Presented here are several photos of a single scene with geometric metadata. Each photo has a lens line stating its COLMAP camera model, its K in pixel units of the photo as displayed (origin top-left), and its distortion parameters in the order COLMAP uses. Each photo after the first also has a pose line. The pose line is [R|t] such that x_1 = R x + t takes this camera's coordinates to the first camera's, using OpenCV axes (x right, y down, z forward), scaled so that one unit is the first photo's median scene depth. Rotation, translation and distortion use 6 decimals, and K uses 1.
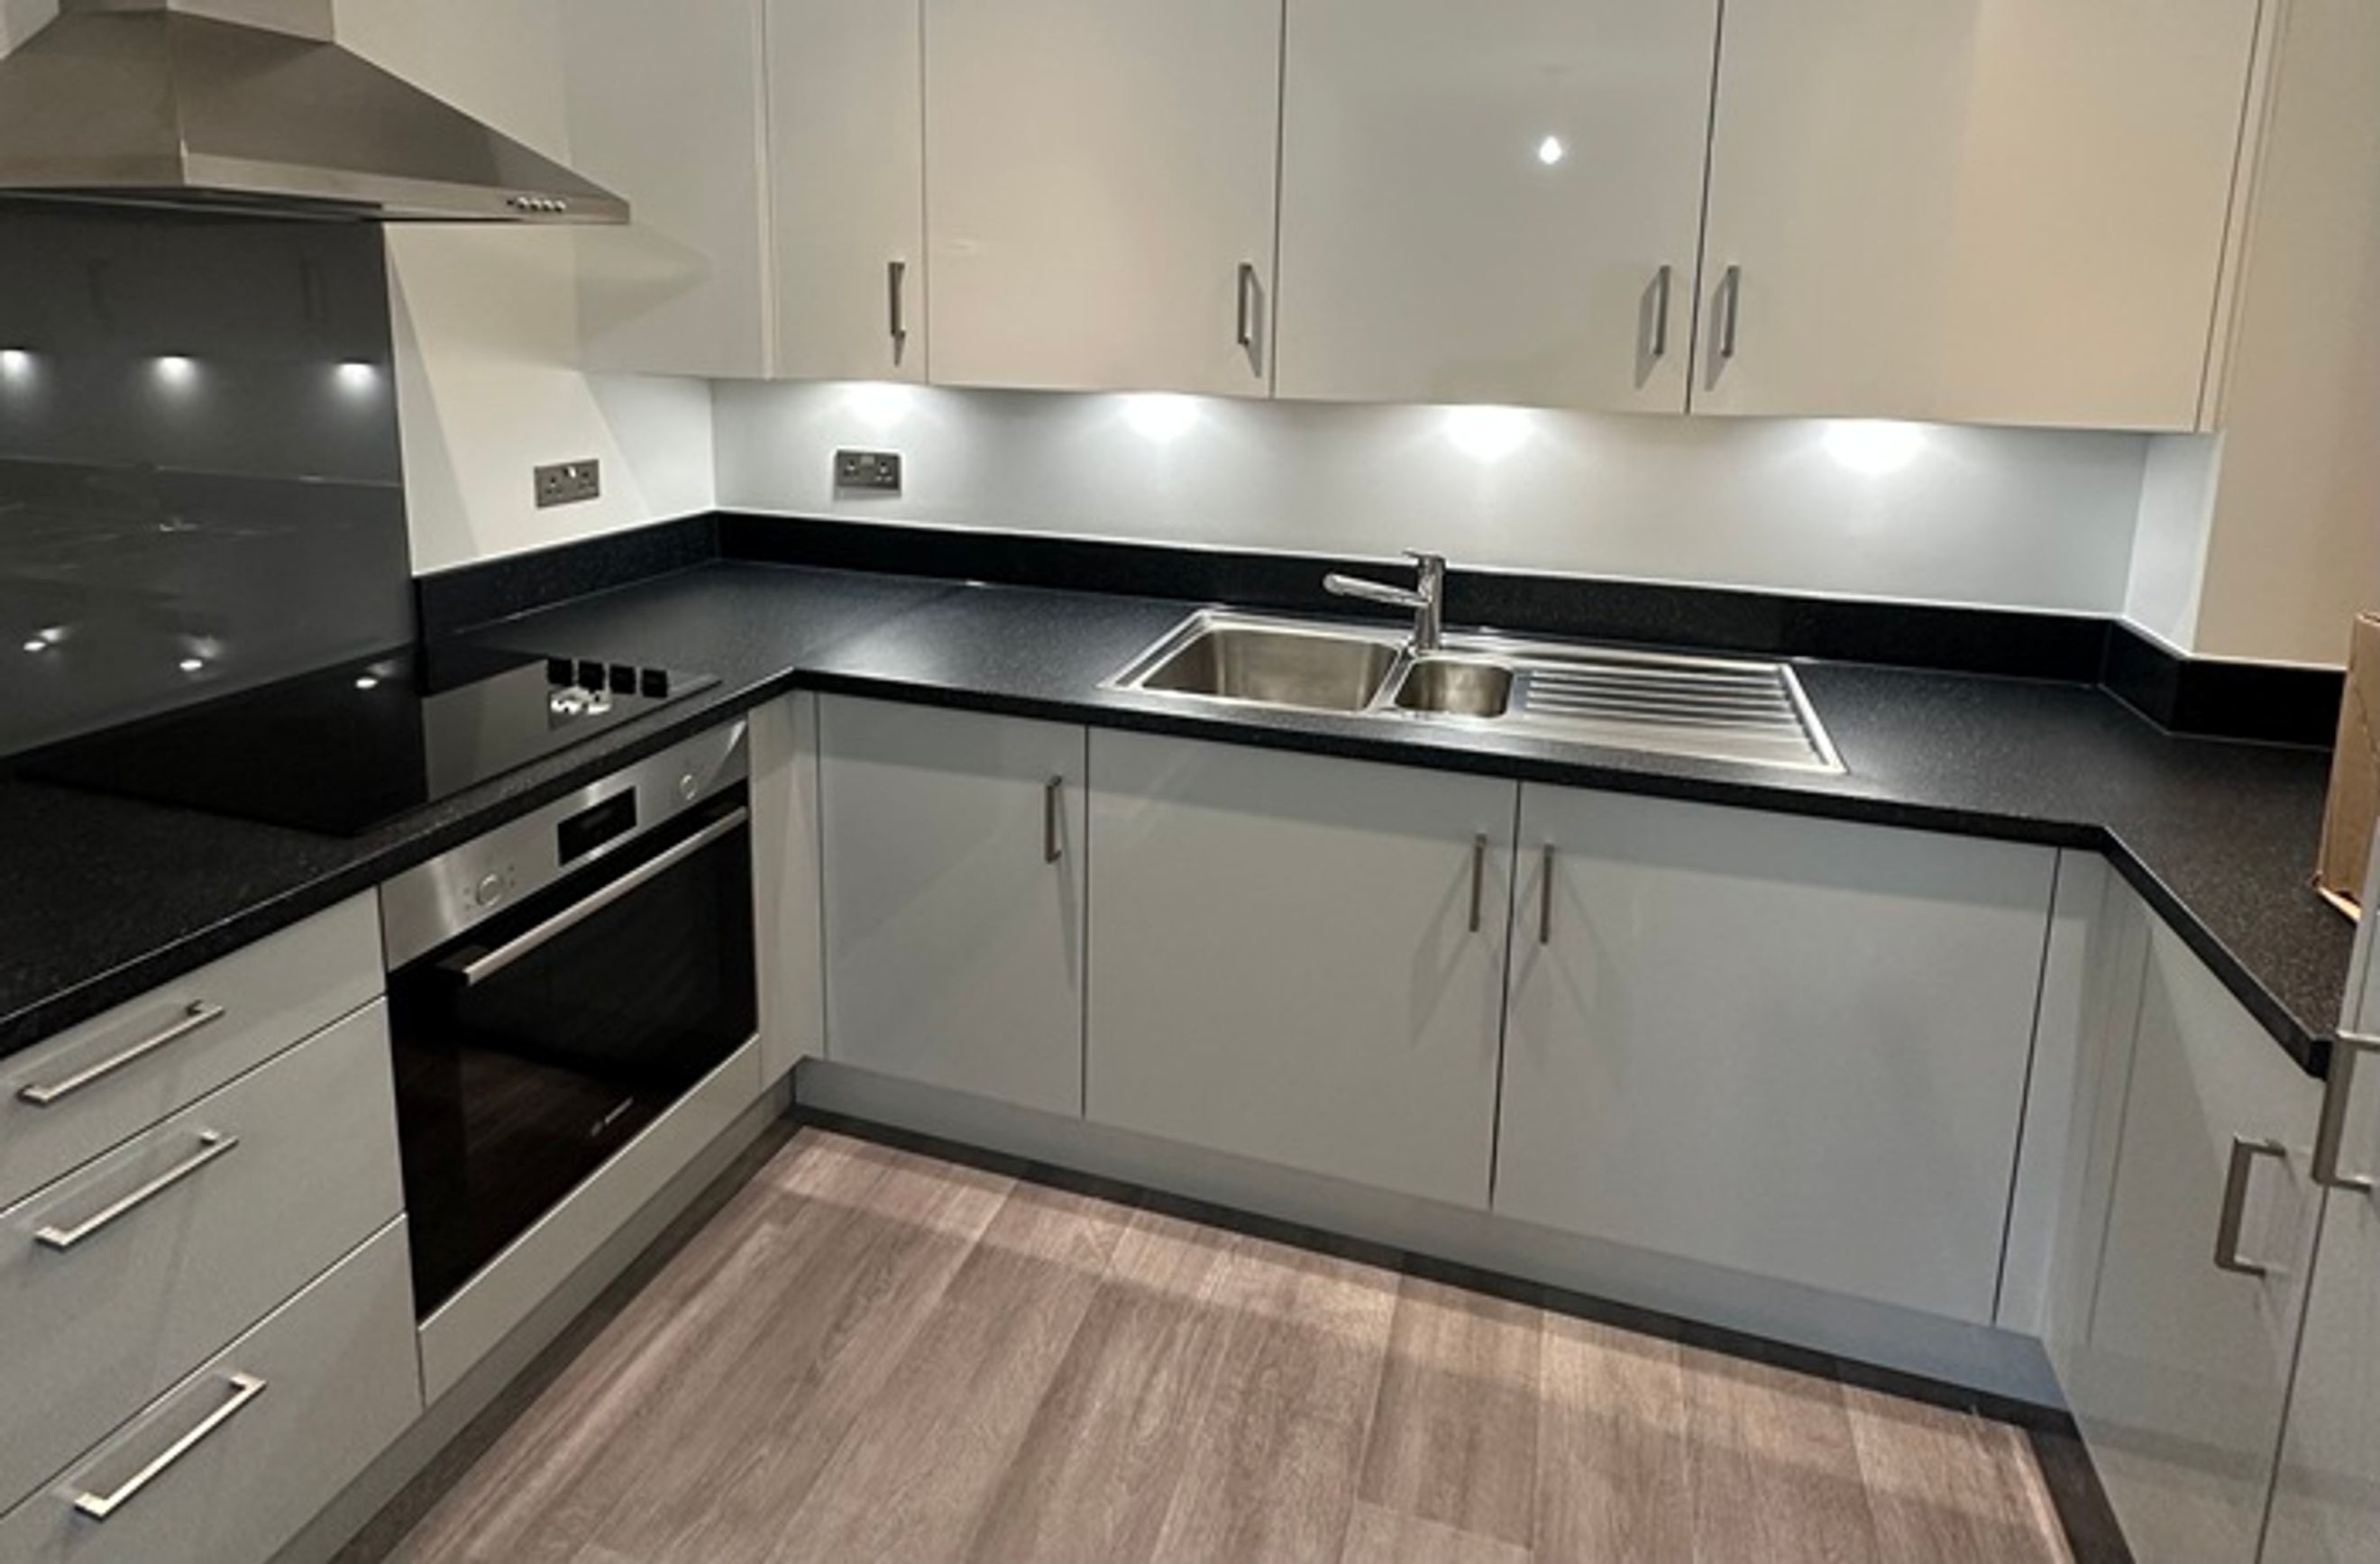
lens RADIAL K [[1331.3, 0, 1272.7], [0, 1331.3, 785.6], [0, 0, 1]] dist [0.000111, -0.000814]
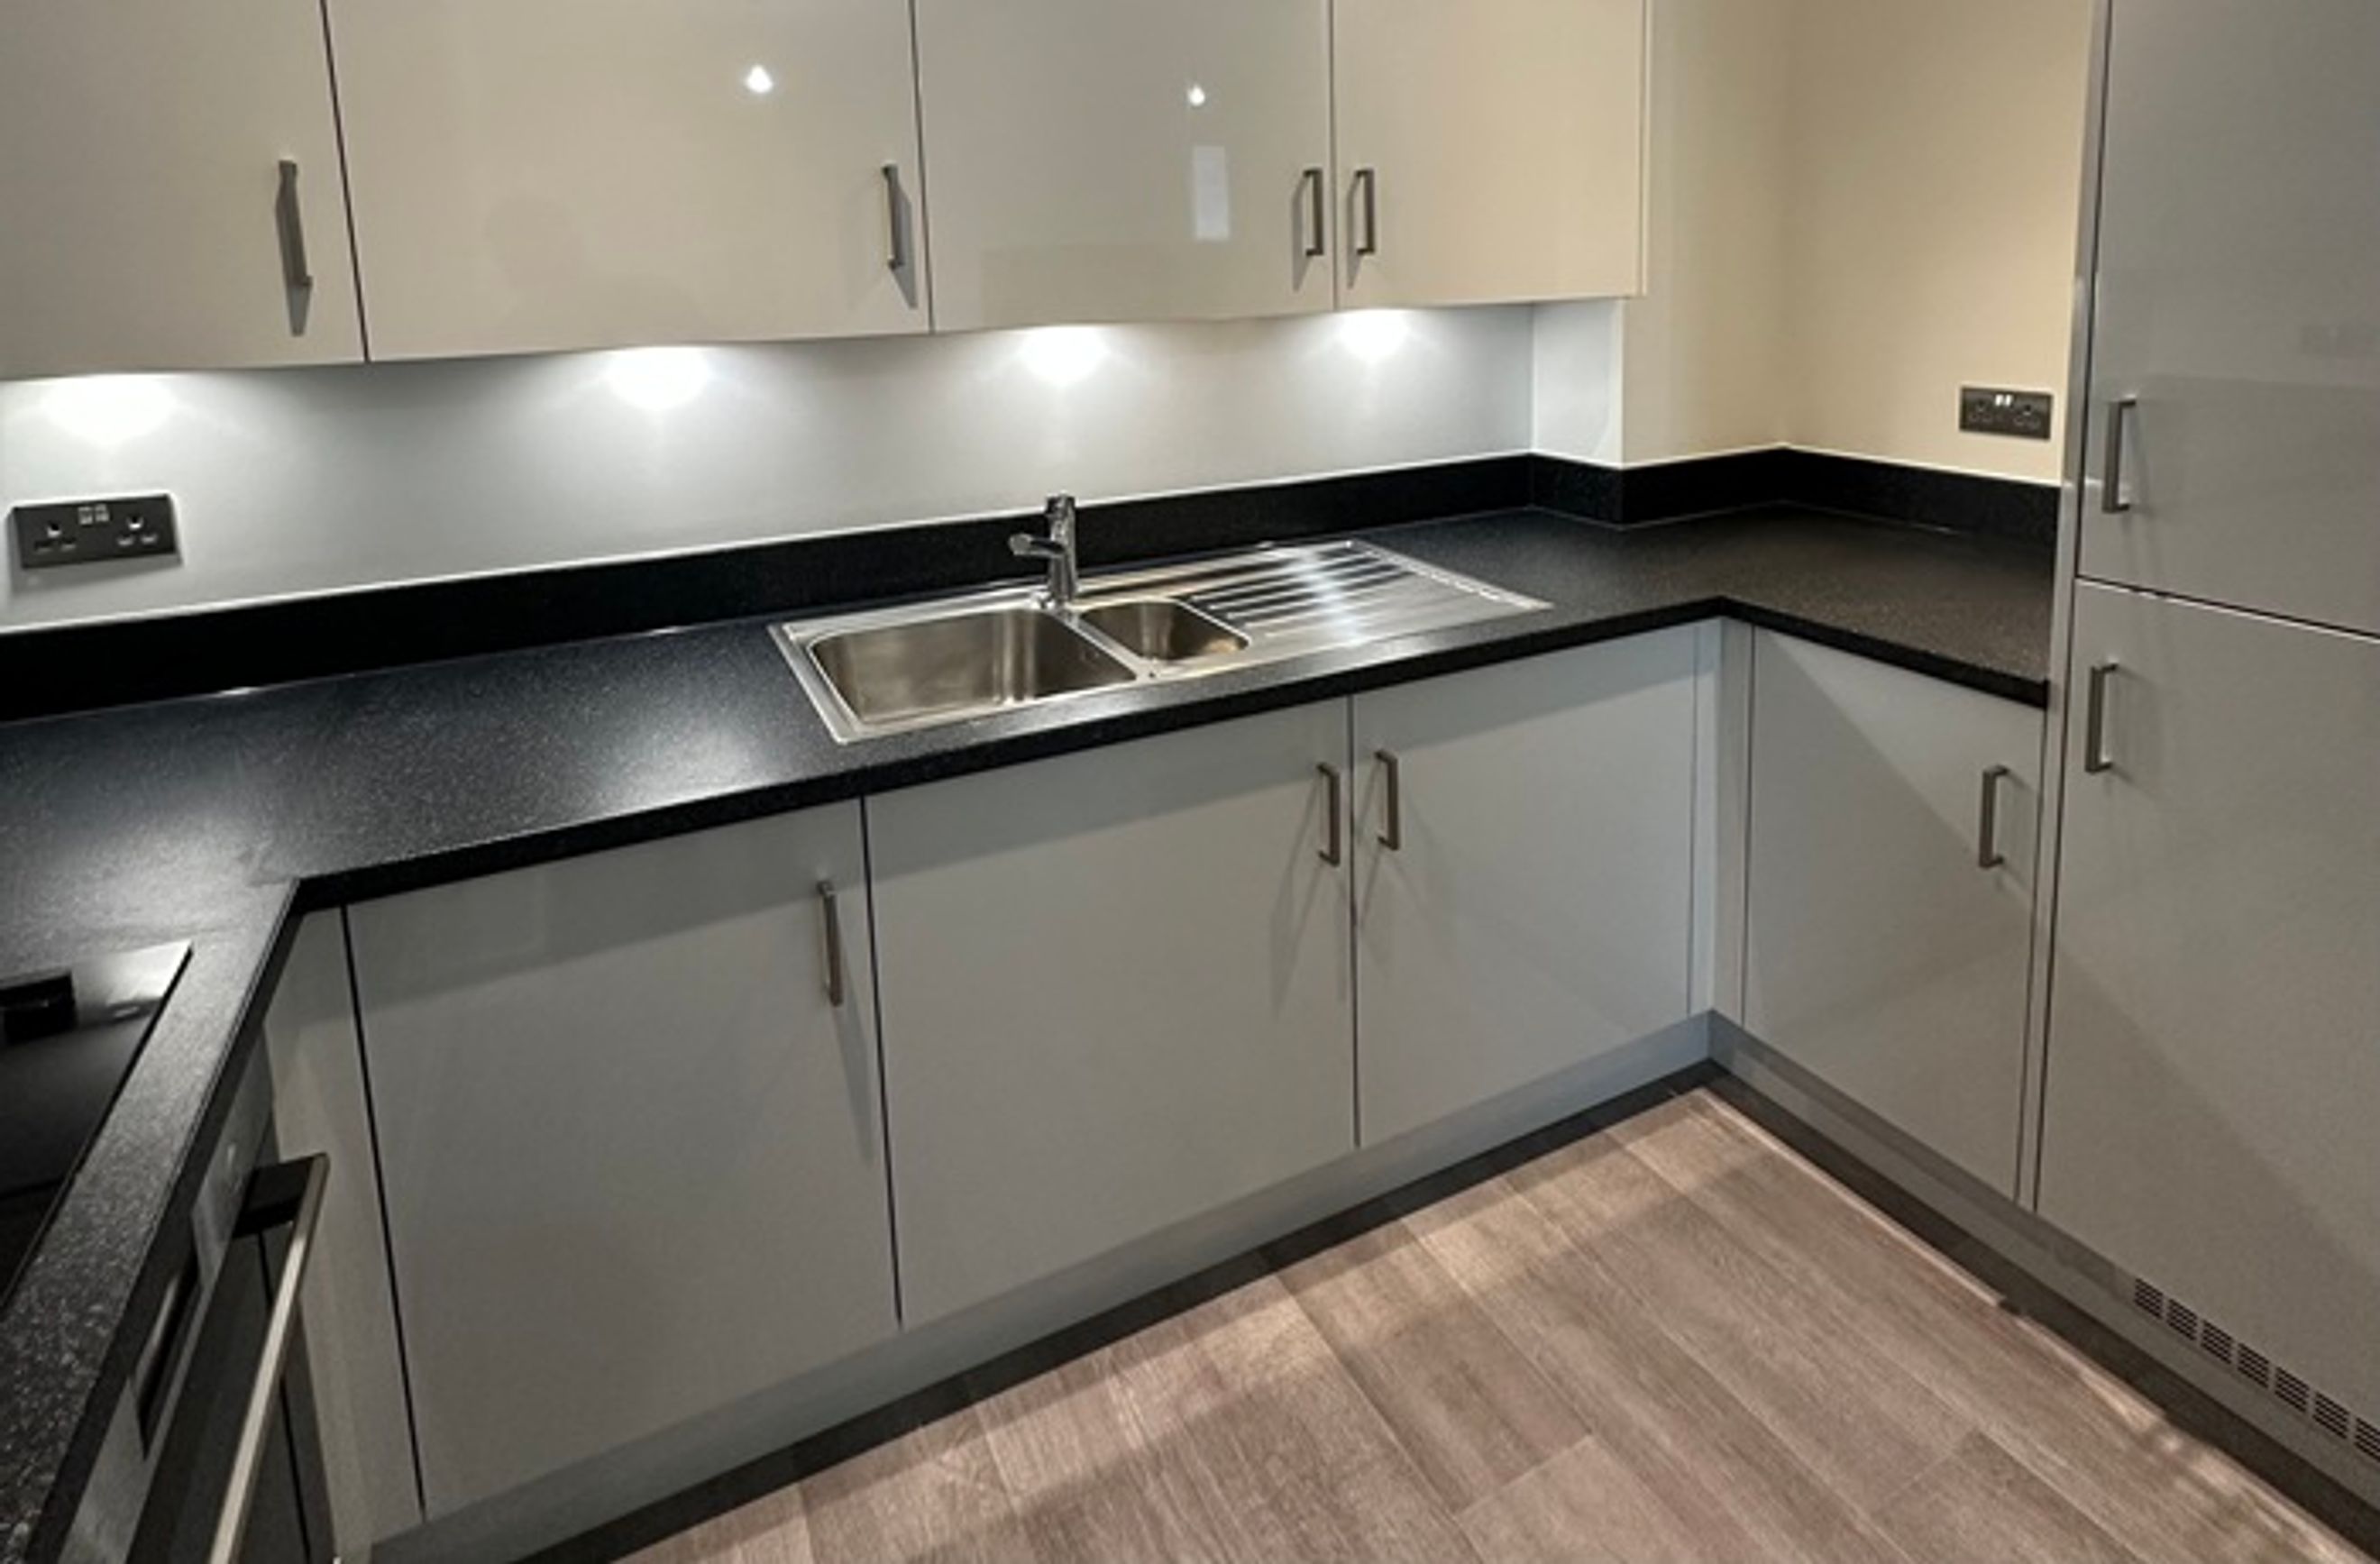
lens RADIAL K [[1274.1, 0, 1194.3], [0, 1274.1, 639.3], [0, 0, 1]] dist [-0.000476, -0.000474]
pose [[0.685920, -0.239935, 0.686983, -0.447242], [0.284502, 0.957355, 0.050303, -0.104889], [-0.669756, 0.160944, 0.724931, 0.361179]]
